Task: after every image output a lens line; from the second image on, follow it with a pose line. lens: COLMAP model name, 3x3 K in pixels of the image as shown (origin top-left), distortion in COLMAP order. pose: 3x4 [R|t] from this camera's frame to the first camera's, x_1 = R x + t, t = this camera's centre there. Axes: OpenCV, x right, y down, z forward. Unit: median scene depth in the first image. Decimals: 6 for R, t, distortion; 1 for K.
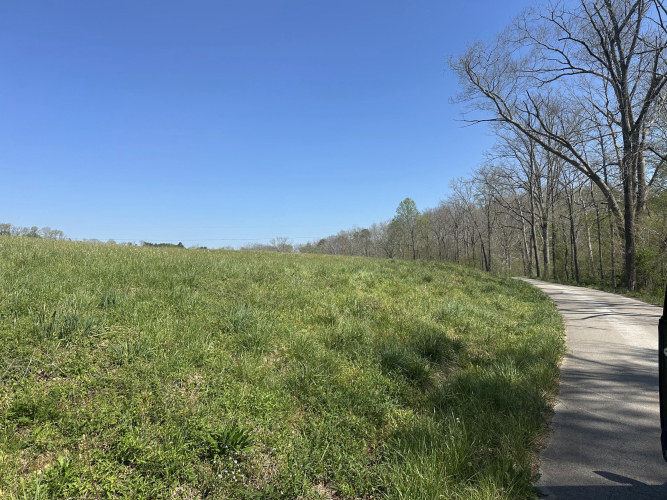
lens RADIAL K [[465.2, 0, 332.7], [0, 465.2, 254.3], [0, 0, 1]] dist [0.074360, -0.089122]
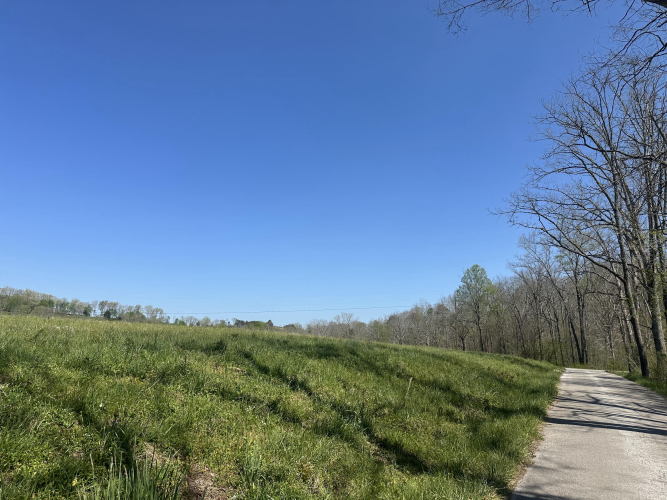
lens RADIAL K [[465.2, 0, 329.2], [0, 465.2, 245.3], [0, 0, 1]] dist [0.074360, -0.089122]
pose [[0.980836, -0.023192, -0.193449, 0.833669], [-0.013125, 0.982769, -0.184370, 0.020058], [0.194391, 0.183376, 0.963631, 1.677354]]
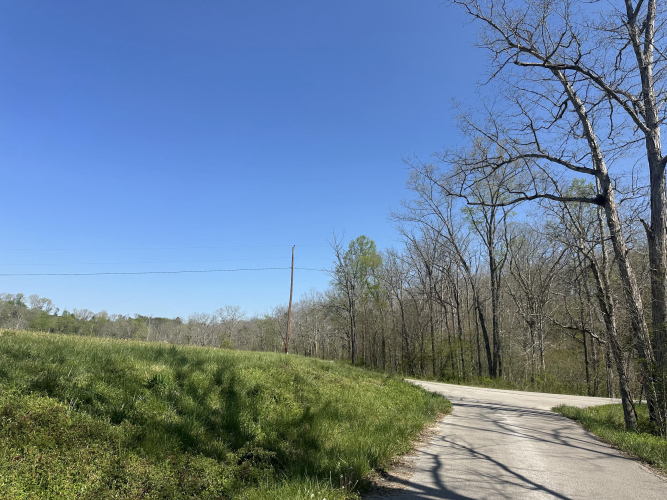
lens RADIAL K [[465.2, 0, 331.4], [0, 465.2, 245.6], [0, 0, 1]] dist [0.074360, -0.089122]
pose [[0.998731, 0.033995, -0.037159, 1.810469], [-0.040447, 0.981029, -0.189592, 0.107797], [0.030009, 0.190855, 0.981159, 5.141970]]
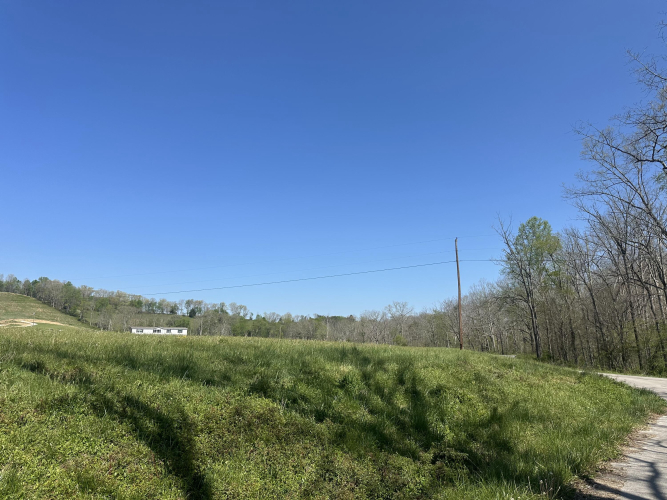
lens RADIAL K [[465.2, 0, 332.3], [0, 465.2, 246.9], [0, 0, 1]] dist [0.074360, -0.089122]
pose [[0.926893, -0.069486, -0.368836, 1.806885], [0.006255, 0.985436, -0.169930, 0.092670], [0.375273, 0.155200, 0.913829, 5.110727]]
